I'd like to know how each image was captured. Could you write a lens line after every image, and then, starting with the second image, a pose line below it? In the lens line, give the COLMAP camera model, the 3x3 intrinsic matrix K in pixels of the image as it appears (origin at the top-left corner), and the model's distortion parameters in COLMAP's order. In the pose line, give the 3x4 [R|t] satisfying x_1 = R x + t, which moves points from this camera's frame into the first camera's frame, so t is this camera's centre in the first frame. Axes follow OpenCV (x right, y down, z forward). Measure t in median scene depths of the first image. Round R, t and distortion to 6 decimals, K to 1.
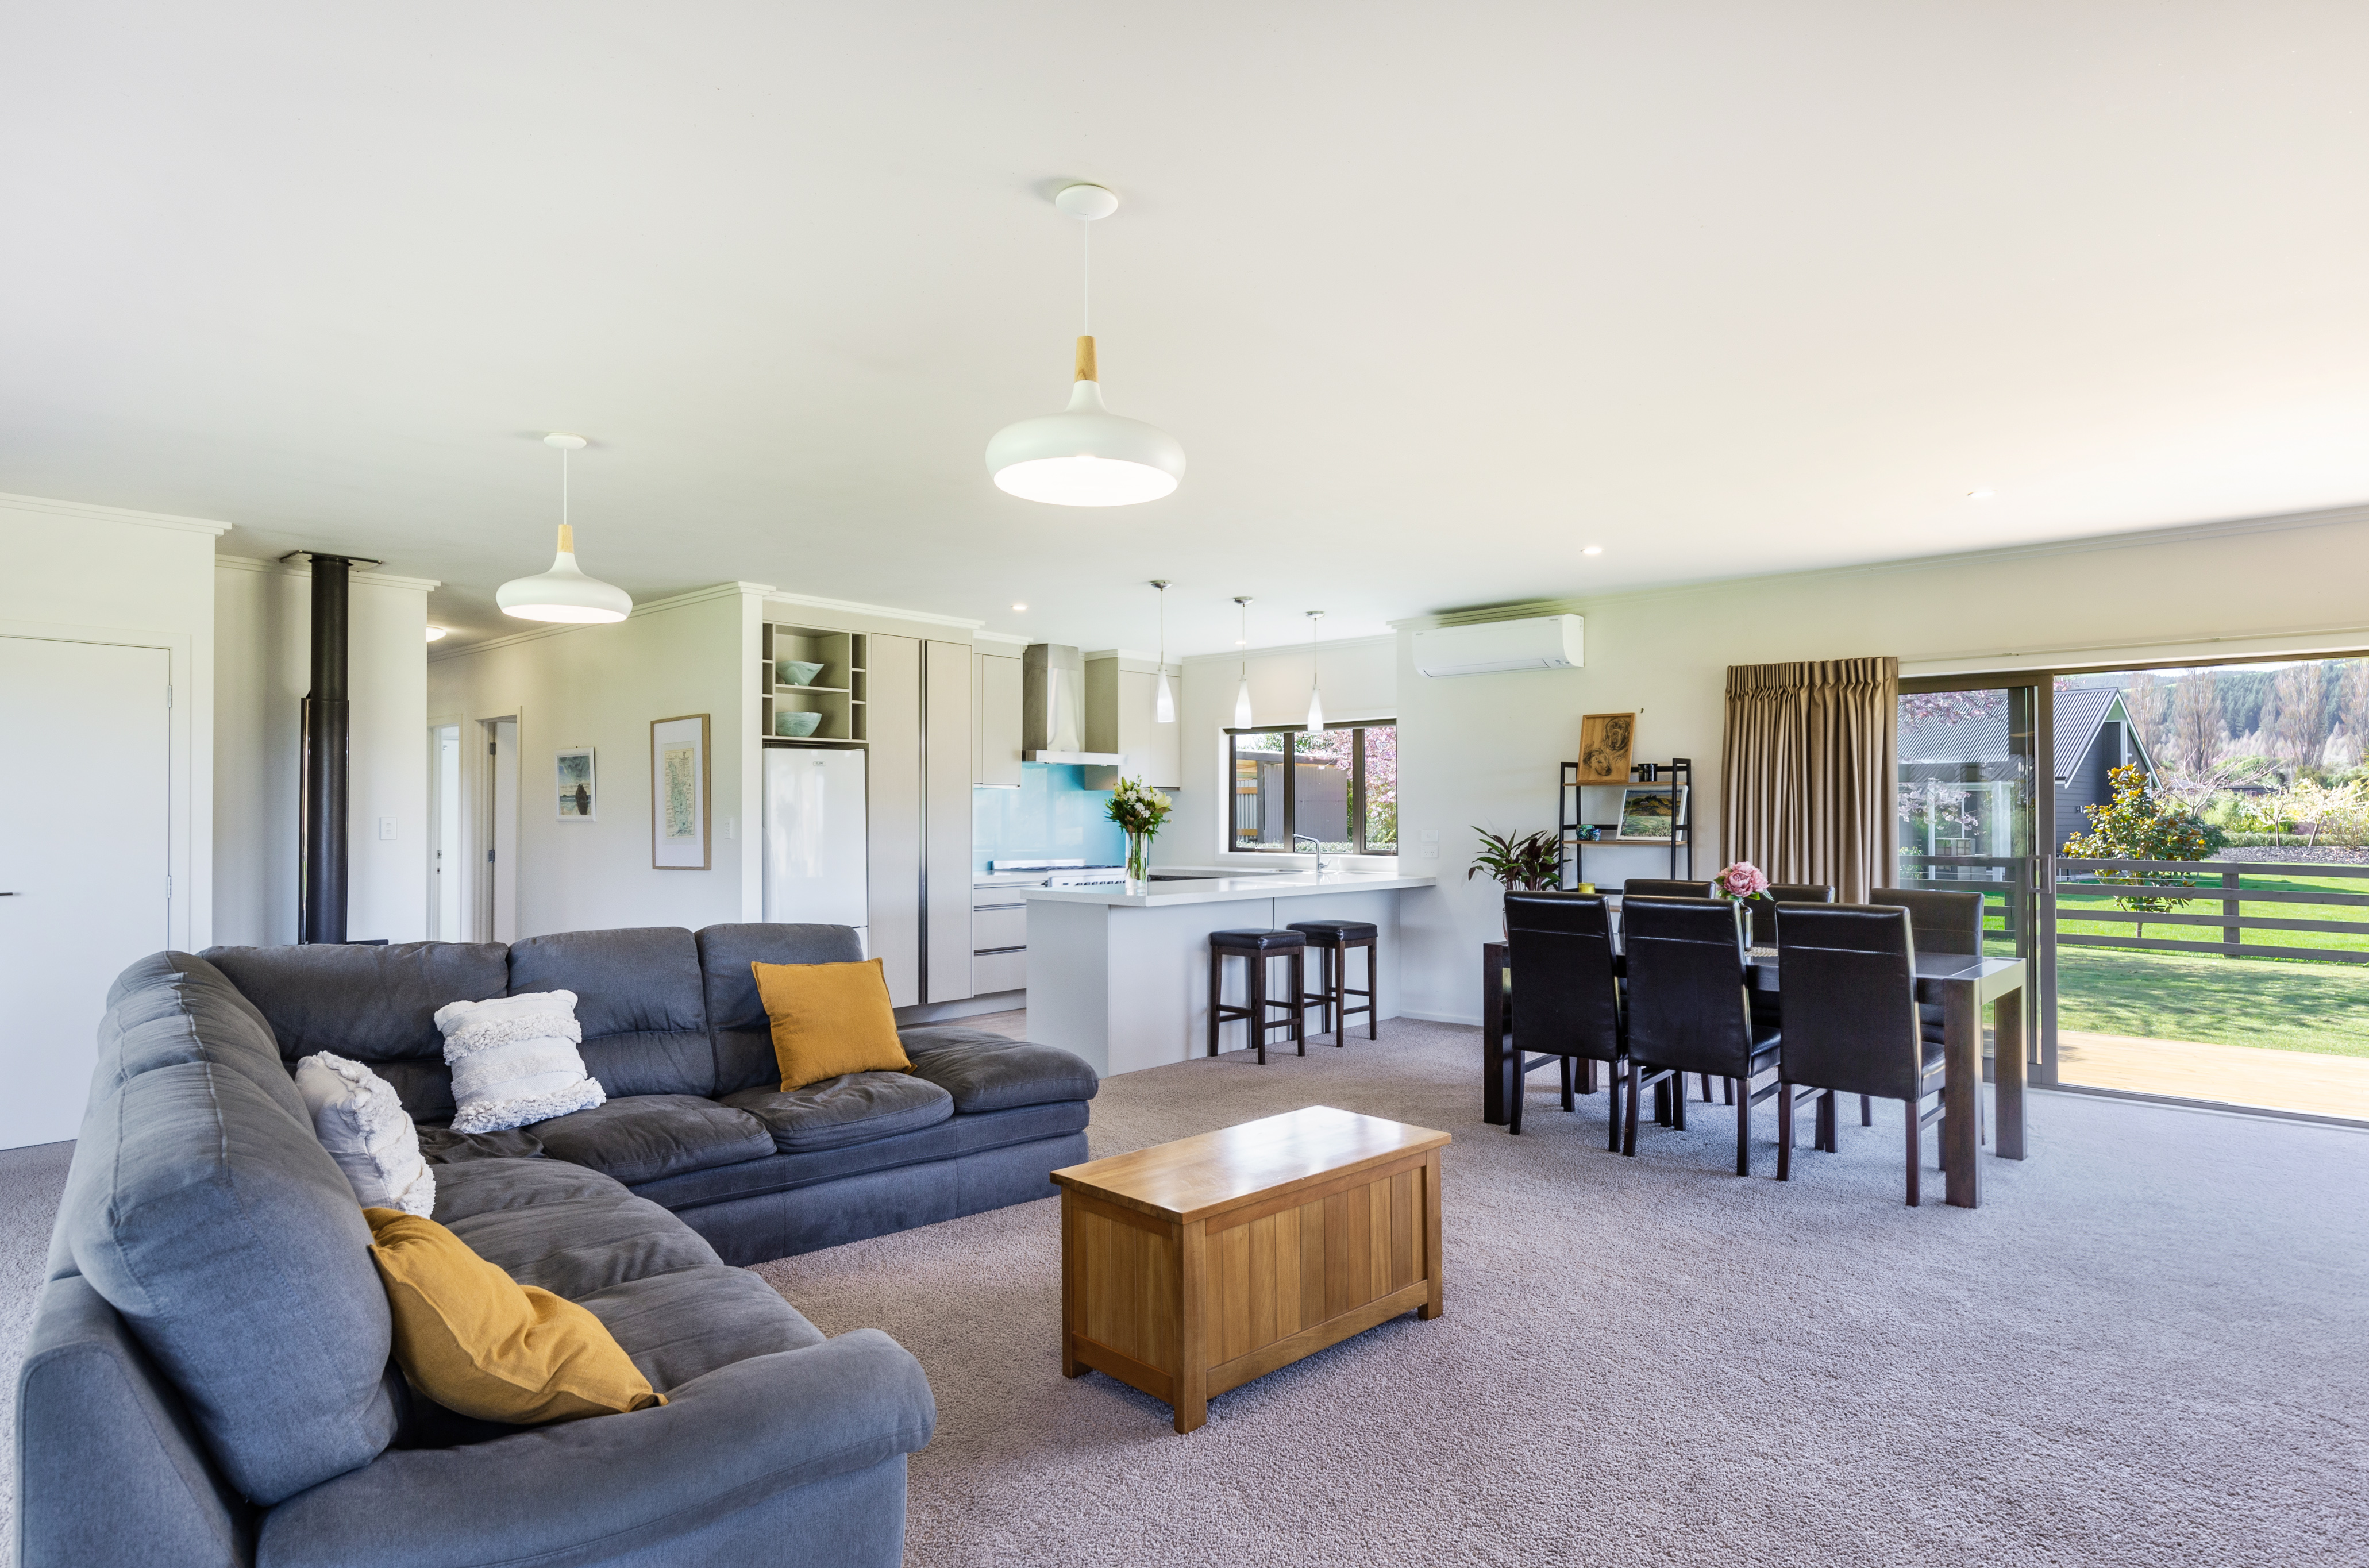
lens RADIAL K [[1348.9, 0, 1182.4], [0, 1348.9, 798.5], [0, 0, 1]] dist [0.000217, 0.000018]
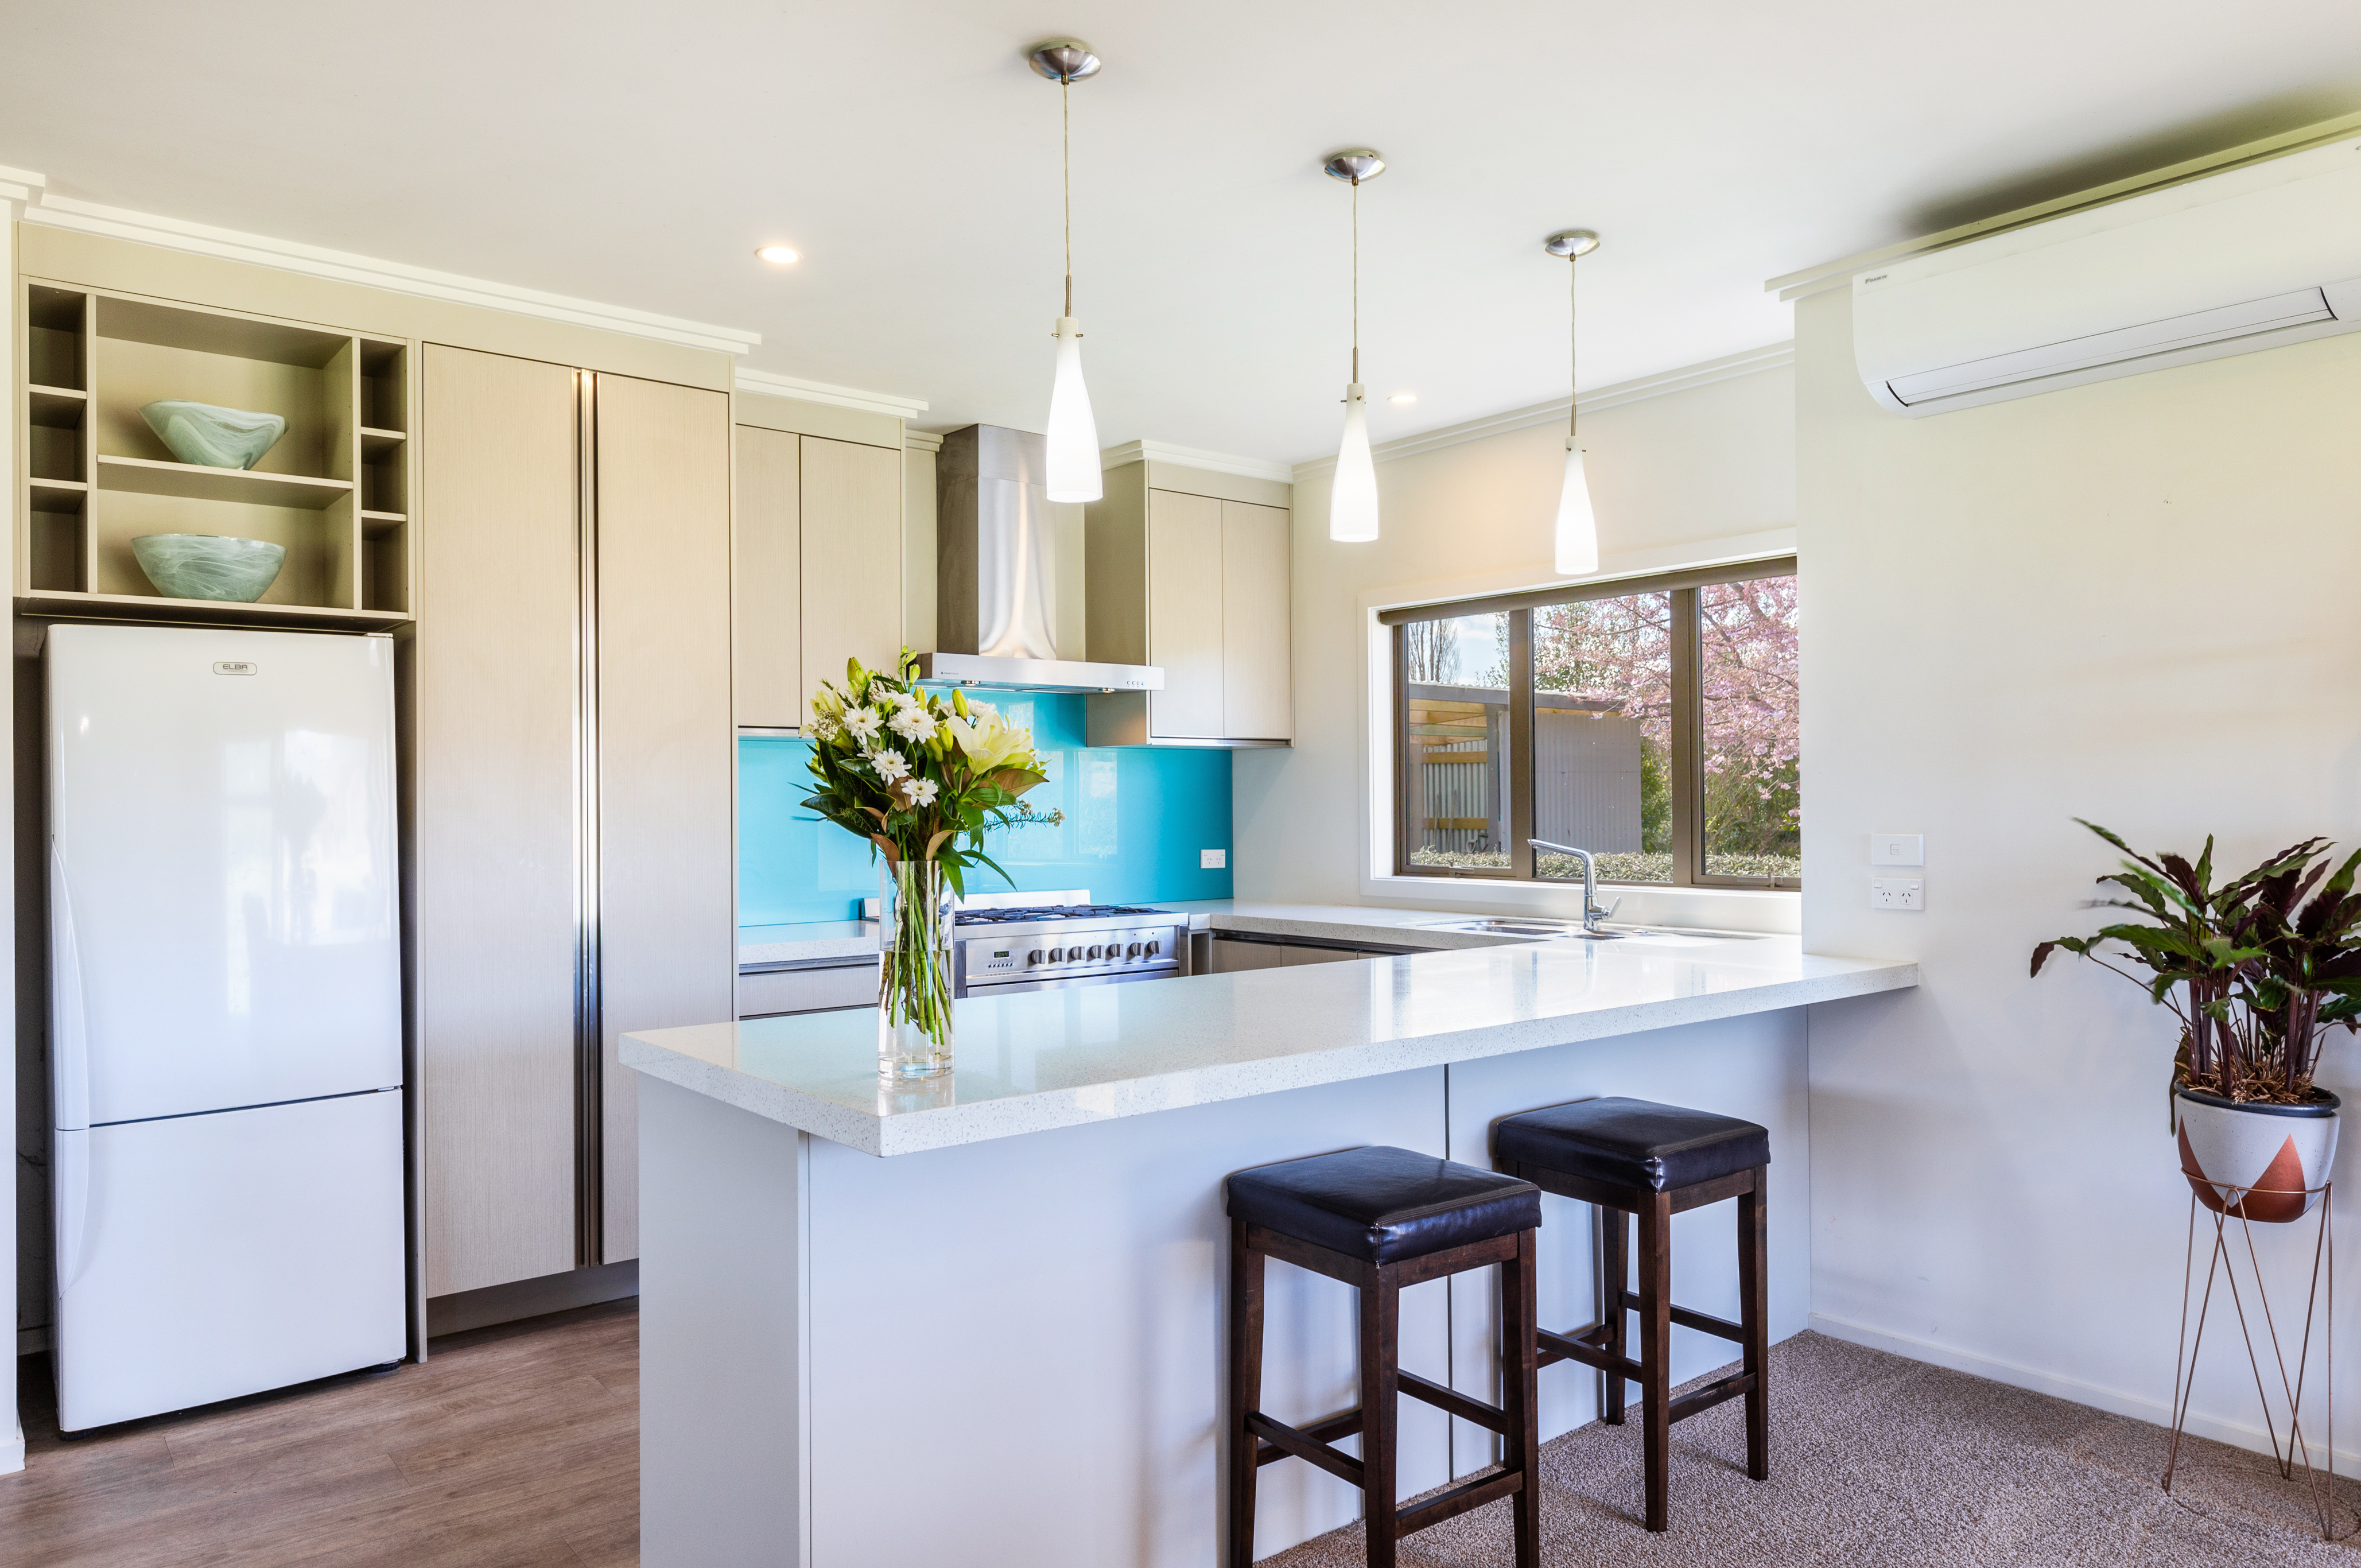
lens RADIAL K [[1567.1, 0, 1178.5], [0, 1567.1, 782.7], [0, 0, 1]] dist [0.003717, 0.000117]
pose [[0.987198, -0.008388, -0.159279, 0.049628], [0.007919, 0.999962, -0.003577, 0.009227], [0.159303, 0.002270, 0.987227, 0.471023]]
